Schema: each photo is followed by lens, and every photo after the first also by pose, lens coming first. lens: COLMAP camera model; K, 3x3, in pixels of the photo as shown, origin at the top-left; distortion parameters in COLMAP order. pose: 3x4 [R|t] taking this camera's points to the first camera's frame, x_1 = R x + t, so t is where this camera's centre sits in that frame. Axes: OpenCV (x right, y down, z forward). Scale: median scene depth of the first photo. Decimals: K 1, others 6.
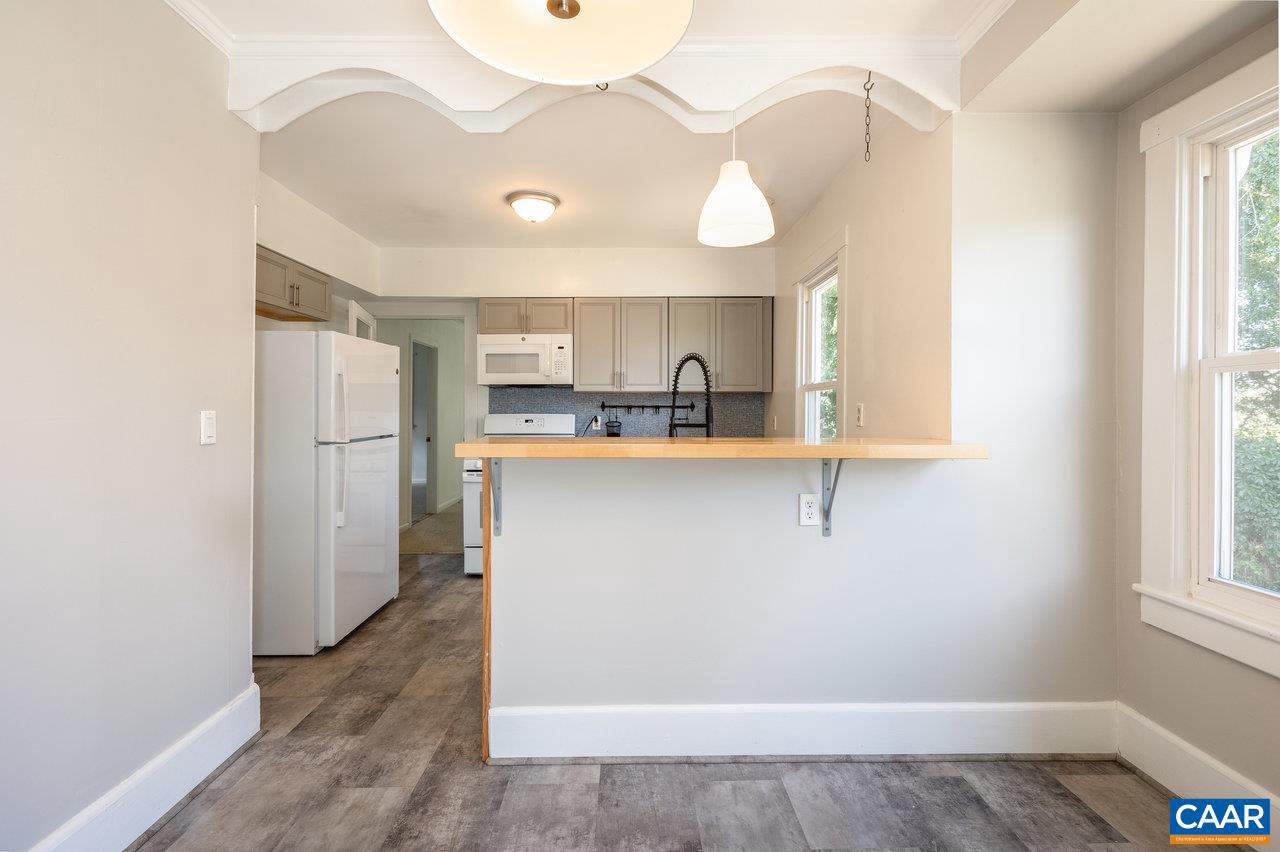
lens RADIAL K [[565.6, 0, 640.1], [0, 565.6, 410.9], [0, 0, 1]] dist [0.001886, 0.000020]
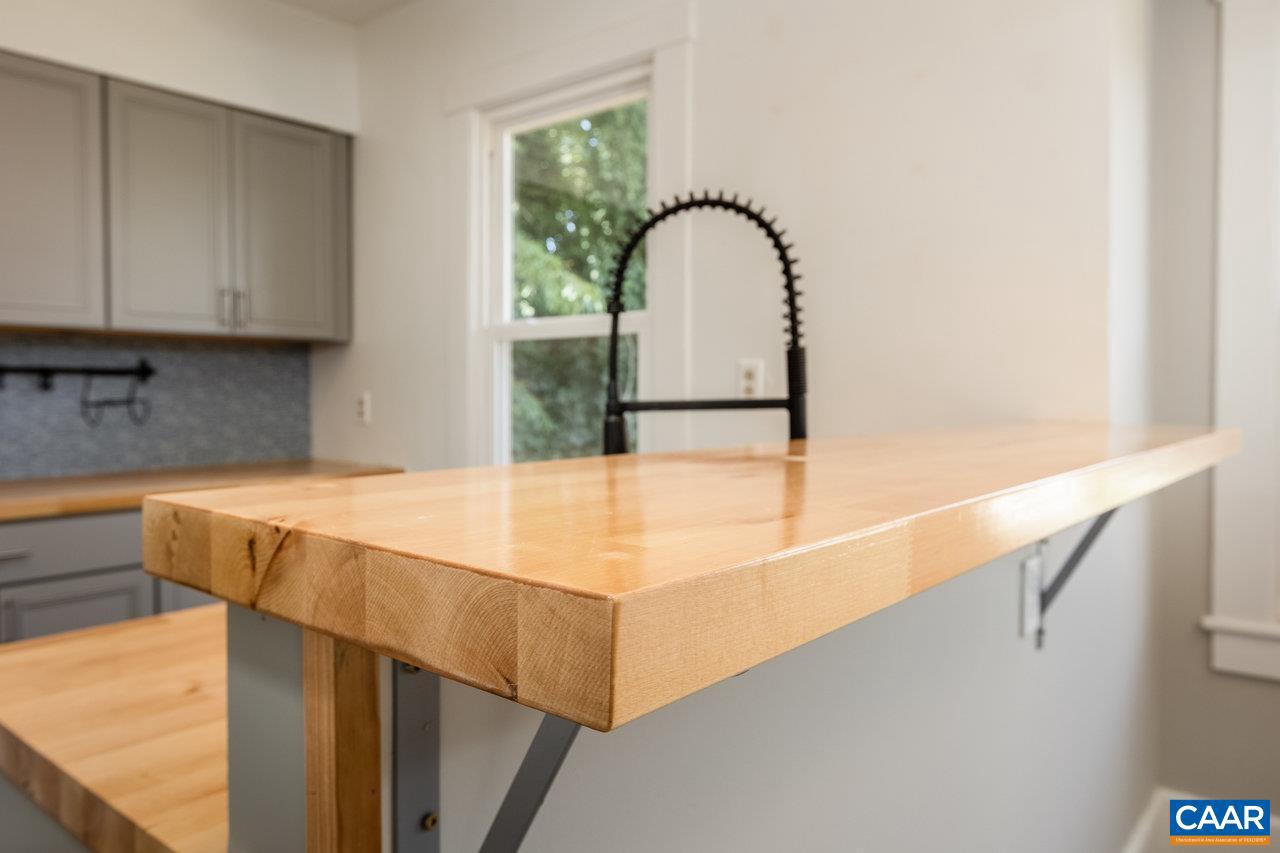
lens RADIAL K [[888.9, 0, 644.1], [0, 888.9, 405.7], [0, 0, 1]] dist [-0.027043, -0.001138]
pose [[0.637126, -0.016074, 0.770592, -0.289691], [0.005104, 0.999849, 0.016635, 0.014241], [-0.770742, -0.006666, 0.637112, 0.594699]]
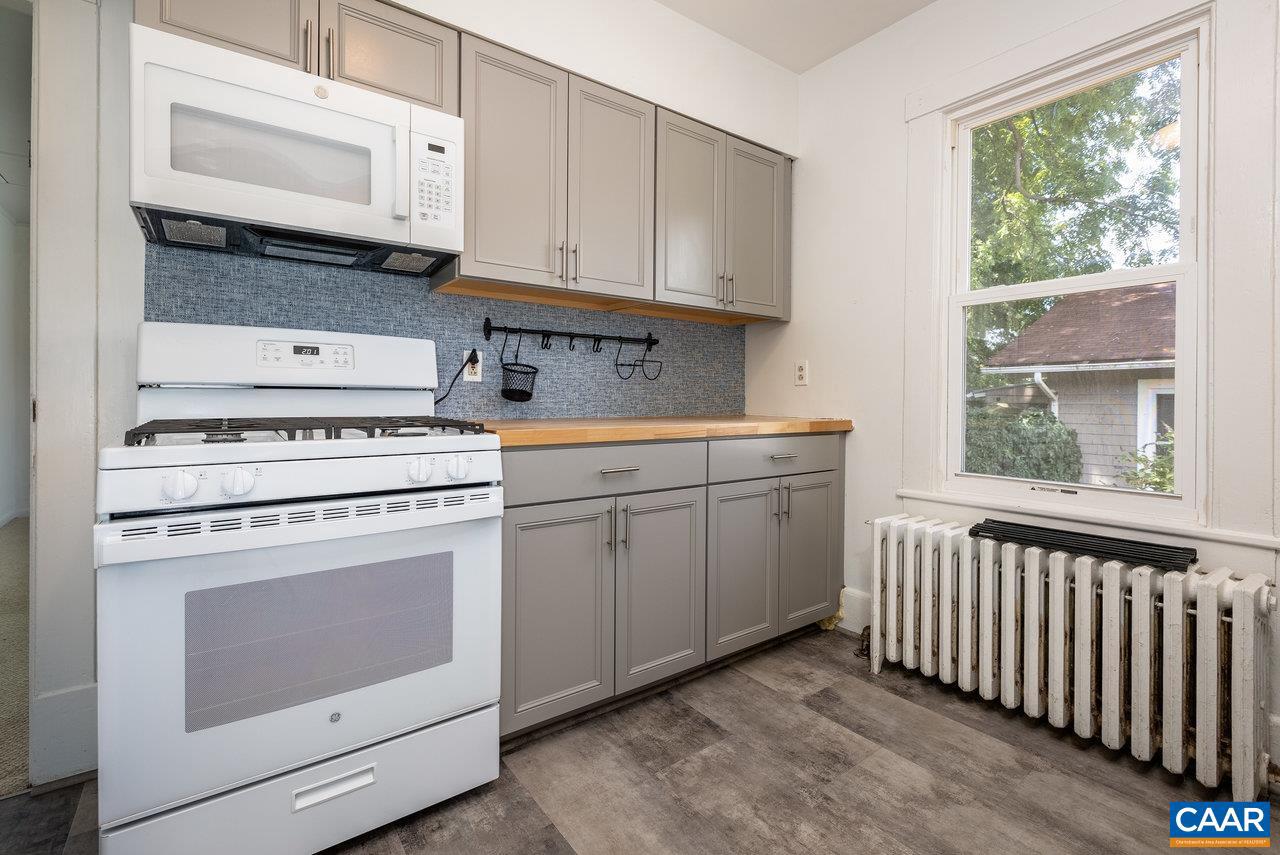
lens RADIAL K [[574.2, 0, 640.3], [0, 574.2, 398.6], [0, 0, 1]] dist [0.001193, 0.000077]
pose [[0.814999, 0.002854, 0.579455, -0.404989], [-0.002881, 0.999995, -0.000873, 0.082087], [-0.579455, -0.000958, 0.815004, 1.016536]]
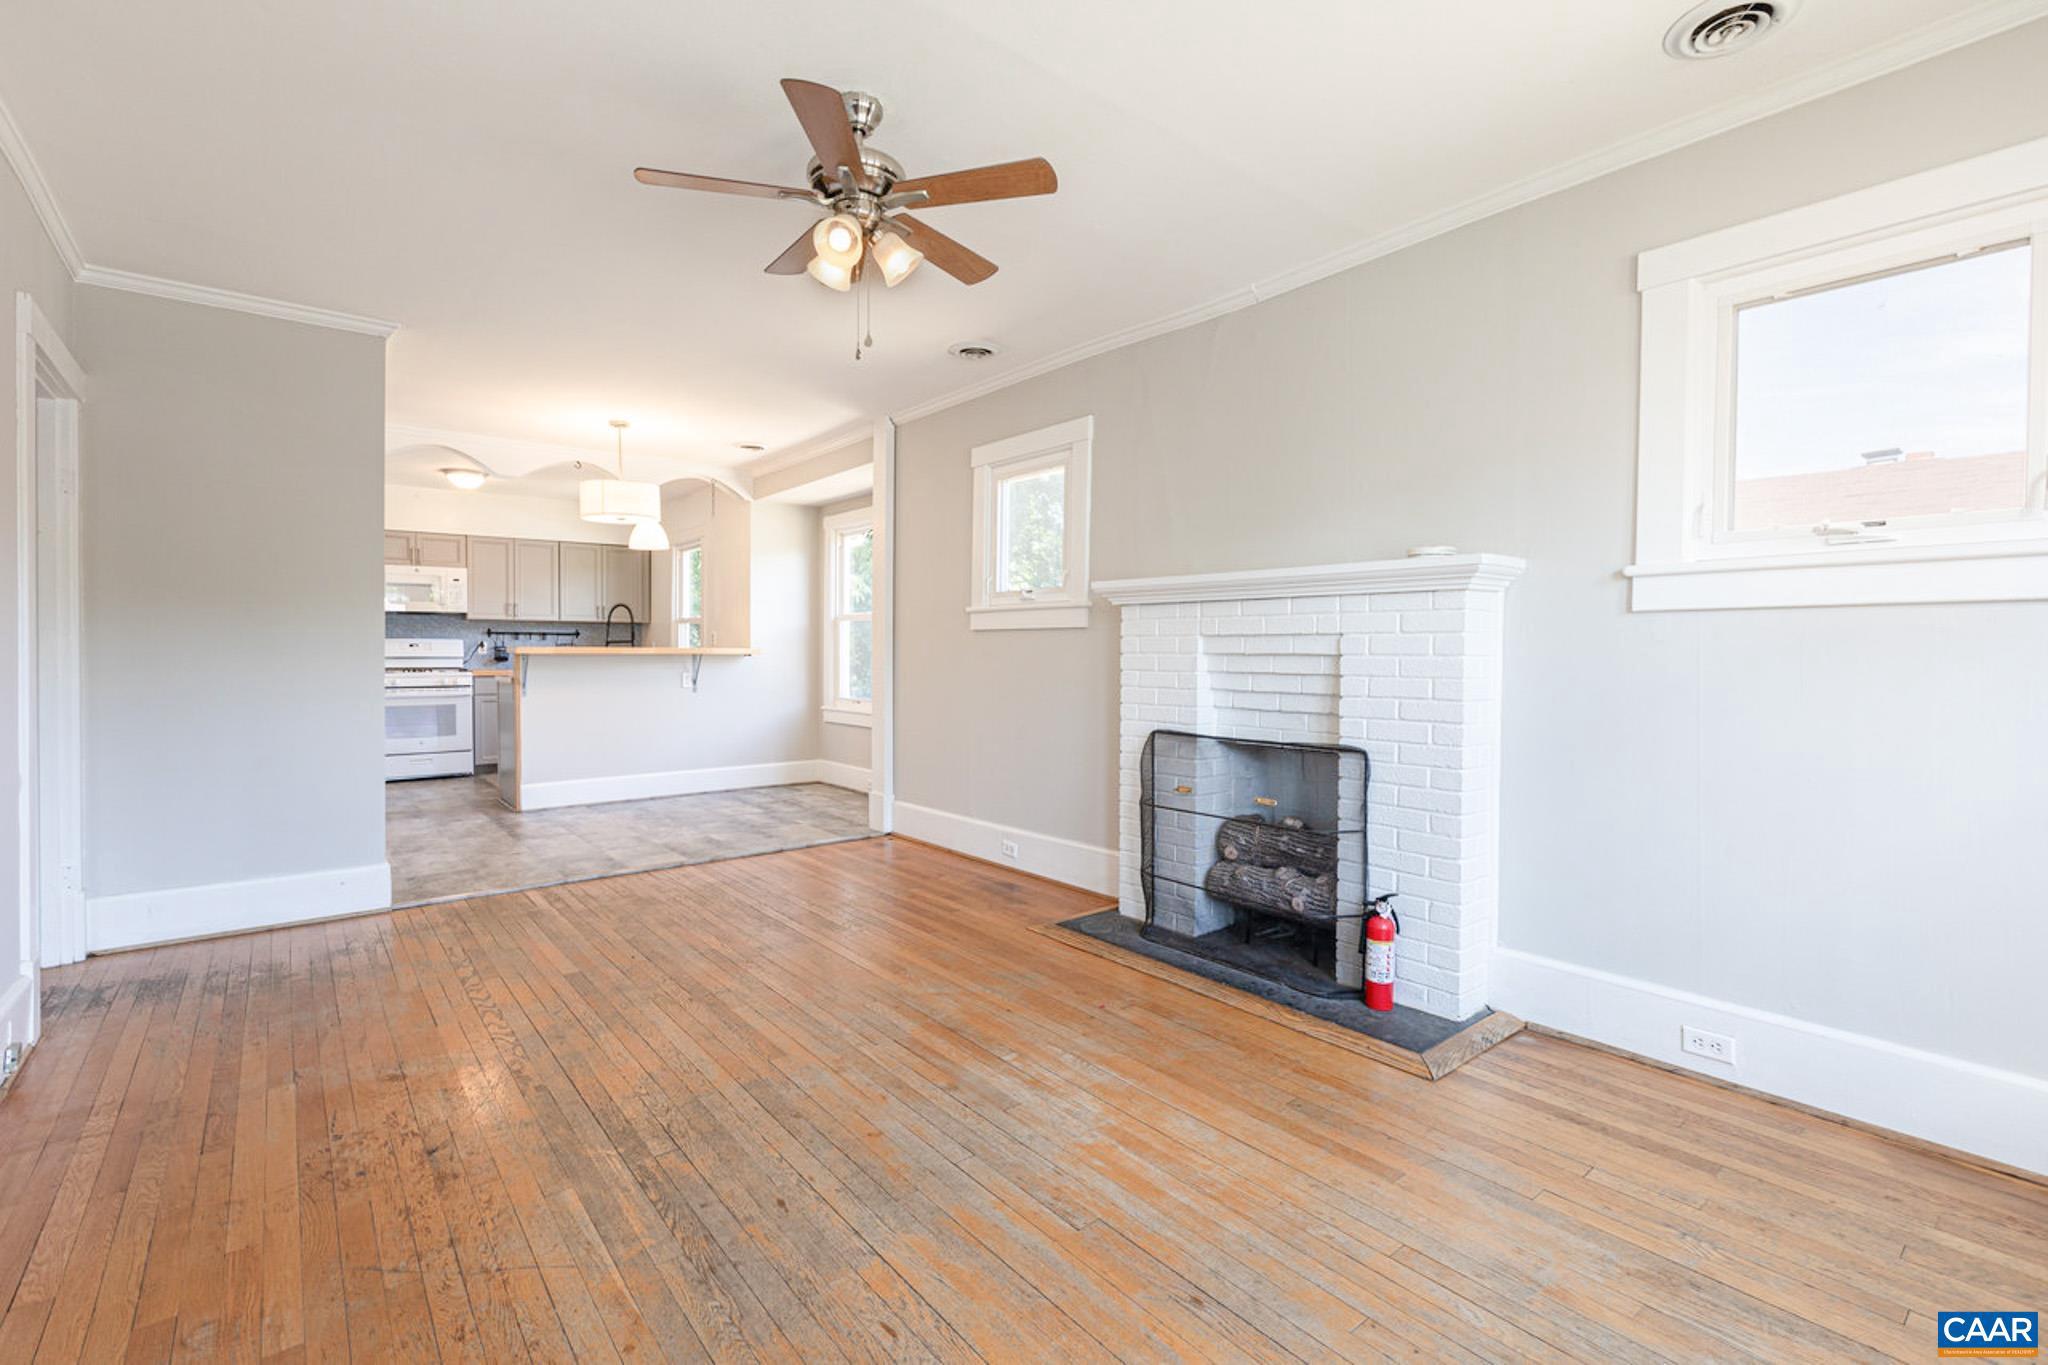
lens RADIAL K [[904.9, 0, 1024.2], [0, 904.9, 658.4], [0, 0, 1]] dist [0.001886, 0.000020]
pose [[0.783903, -0.006276, 0.620852, -0.615565], [0.002554, 0.999973, 0.006884, 0.057383], [-0.620878, -0.003810, 0.783898, -1.850295]]
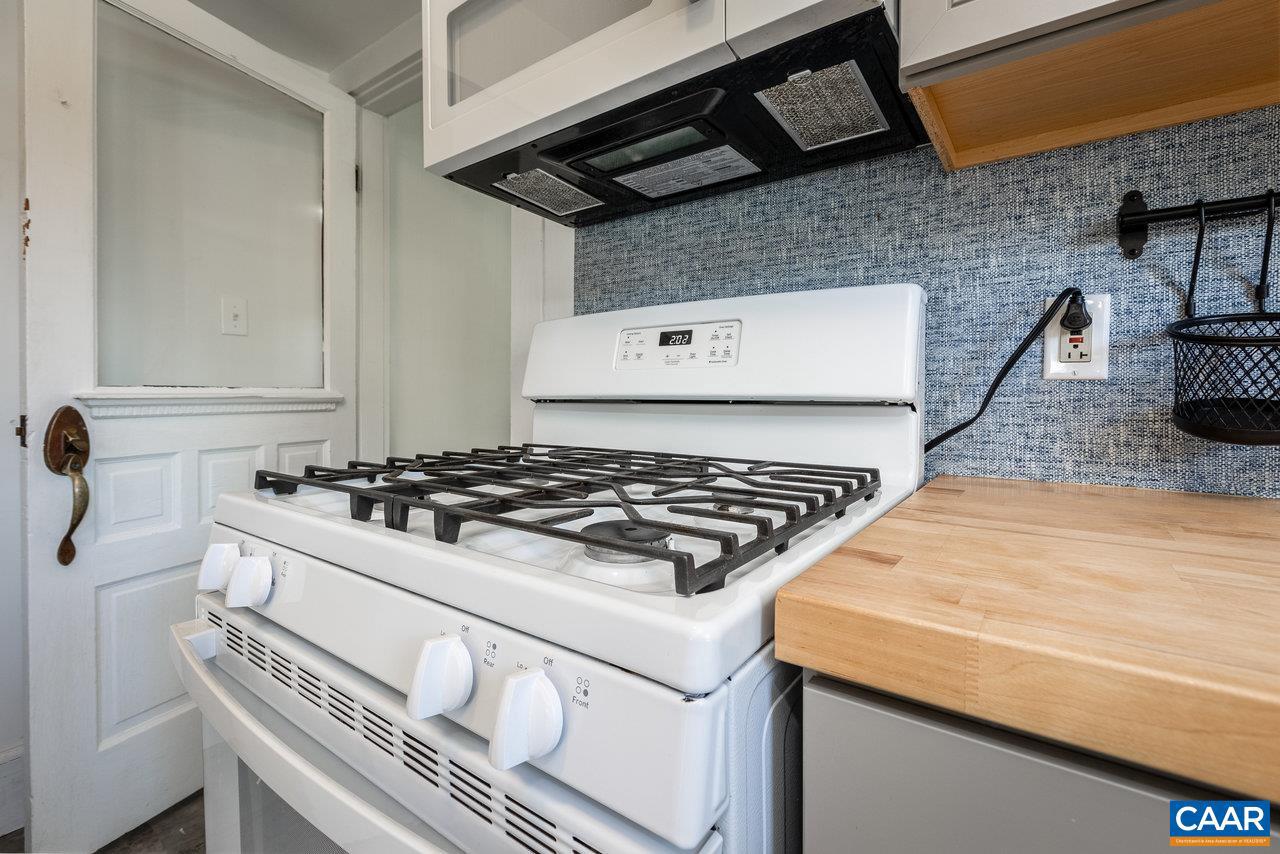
lens RADIAL K [[567.4, 0, 637.1], [0, 567.4, 405.7], [0, 0, 1]] dist [-0.001669, -0.000515]
pose [[0.803844, 0.008695, -0.594776, -0.145399], [-0.001952, 0.999926, 0.011980, 0.068924], [0.594836, -0.008469, 0.803802, 1.429200]]
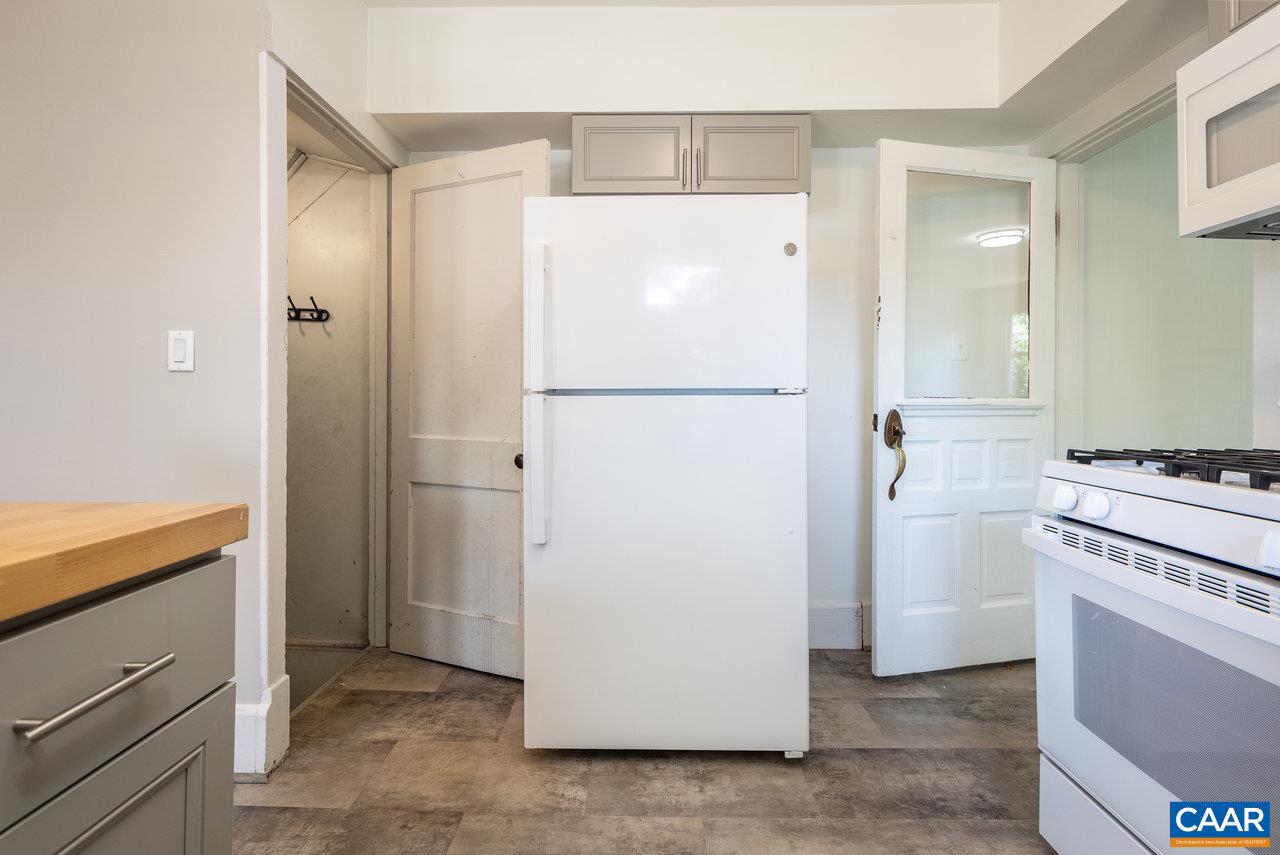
lens RADIAL K [[577.8, 0, 637.3], [0, 577.8, 391.9], [0, 0, 1]] dist [0.001055, 0.000090]
pose [[-0.038766, -0.015974, -0.999121, 0.044252], [-0.009067, 0.999837, -0.015634, 0.067150], [0.999207, 0.008453, -0.038904, 1.194011]]
